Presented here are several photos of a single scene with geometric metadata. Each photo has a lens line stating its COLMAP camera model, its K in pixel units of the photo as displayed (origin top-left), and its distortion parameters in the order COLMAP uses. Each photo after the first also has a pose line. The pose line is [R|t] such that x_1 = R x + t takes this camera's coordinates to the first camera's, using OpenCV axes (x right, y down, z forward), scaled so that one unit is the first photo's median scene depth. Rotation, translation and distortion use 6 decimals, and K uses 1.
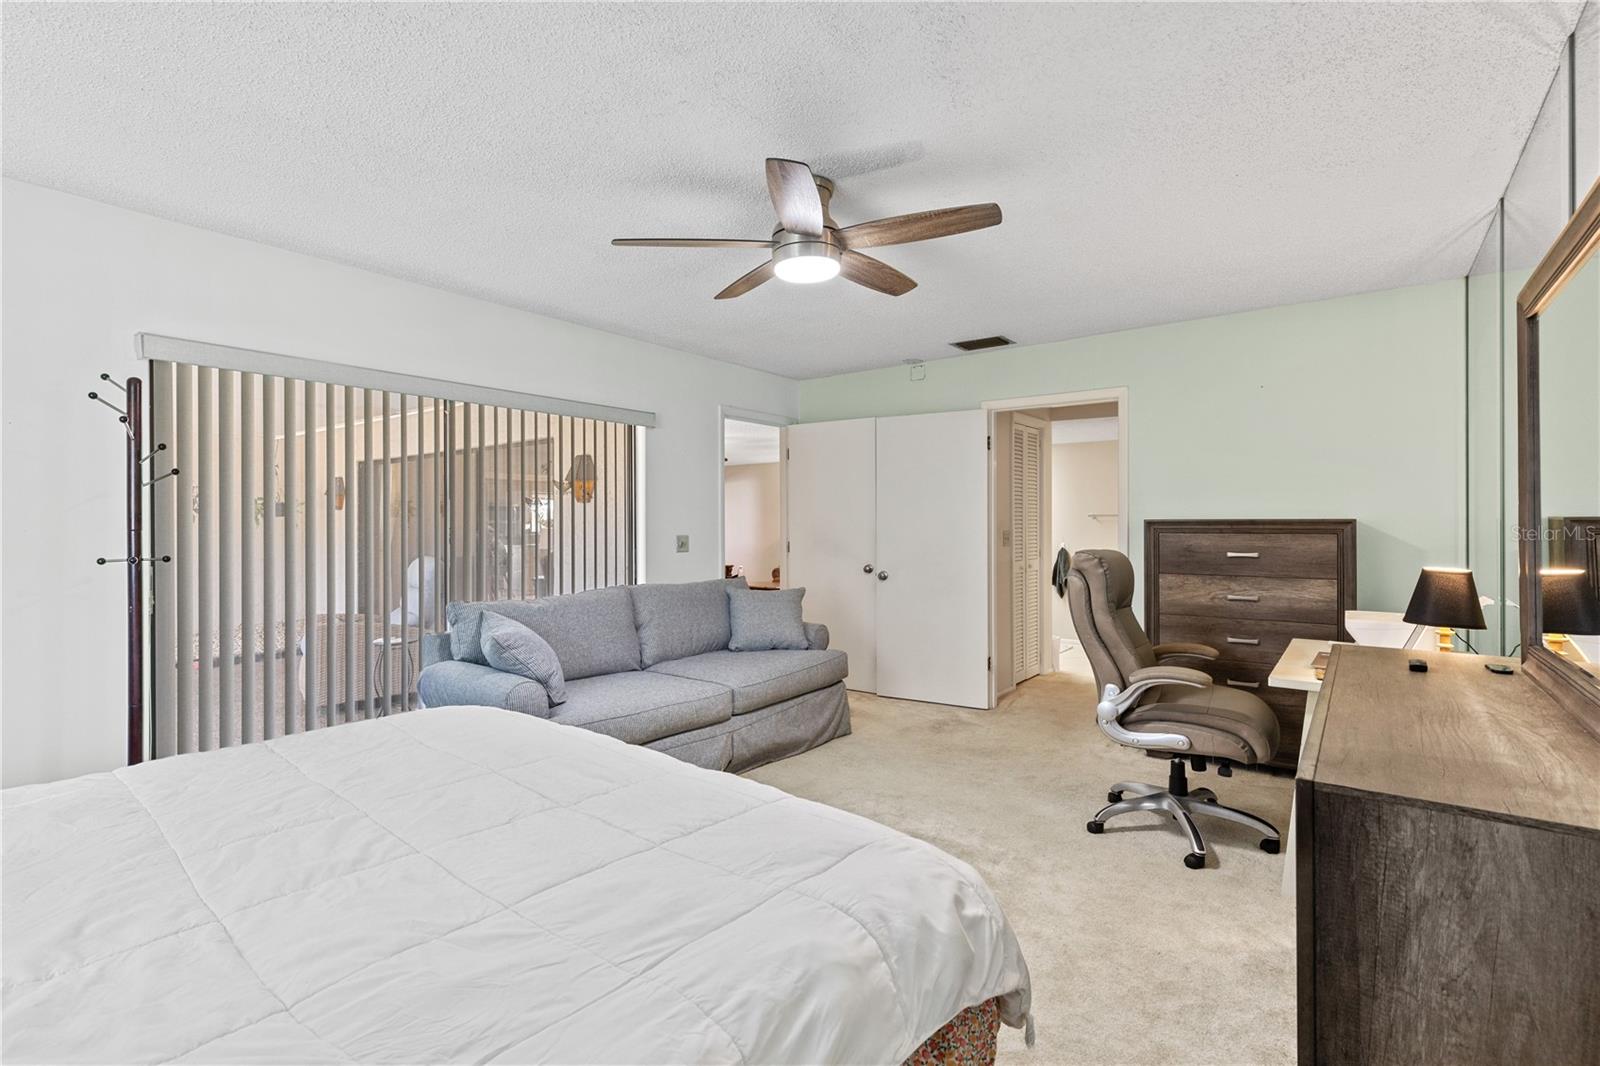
lens RADIAL K [[724.9, 0, 798.7], [0, 724.9, 521.2], [0, 0, 1]] dist [0.002107, -0.000338]
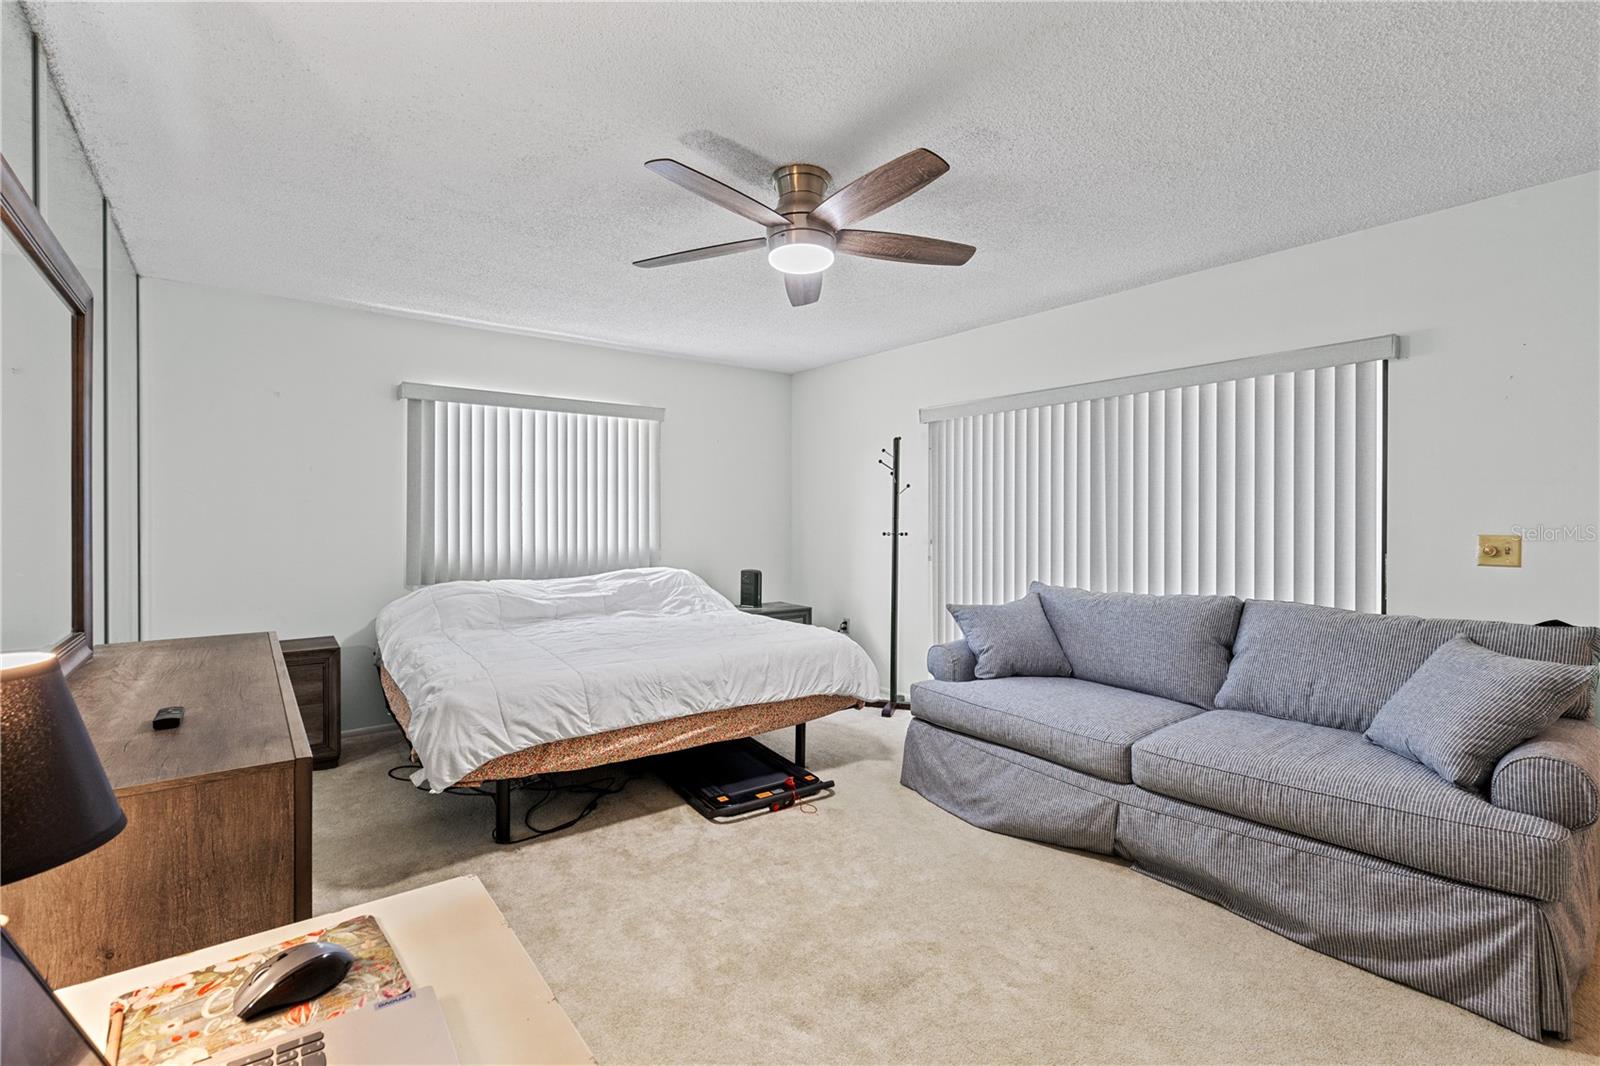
lens RADIAL K [[724.9, 0, 798.7], [0, 724.9, 521.2], [0, 0, 1]] dist [0.002107, -0.000338]
pose [[-0.255528, 0.010519, -0.966745, 0.601558], [0.006158, 0.999938, 0.009253, 0.000450], [0.966782, -0.003588, -0.255577, 0.763668]]
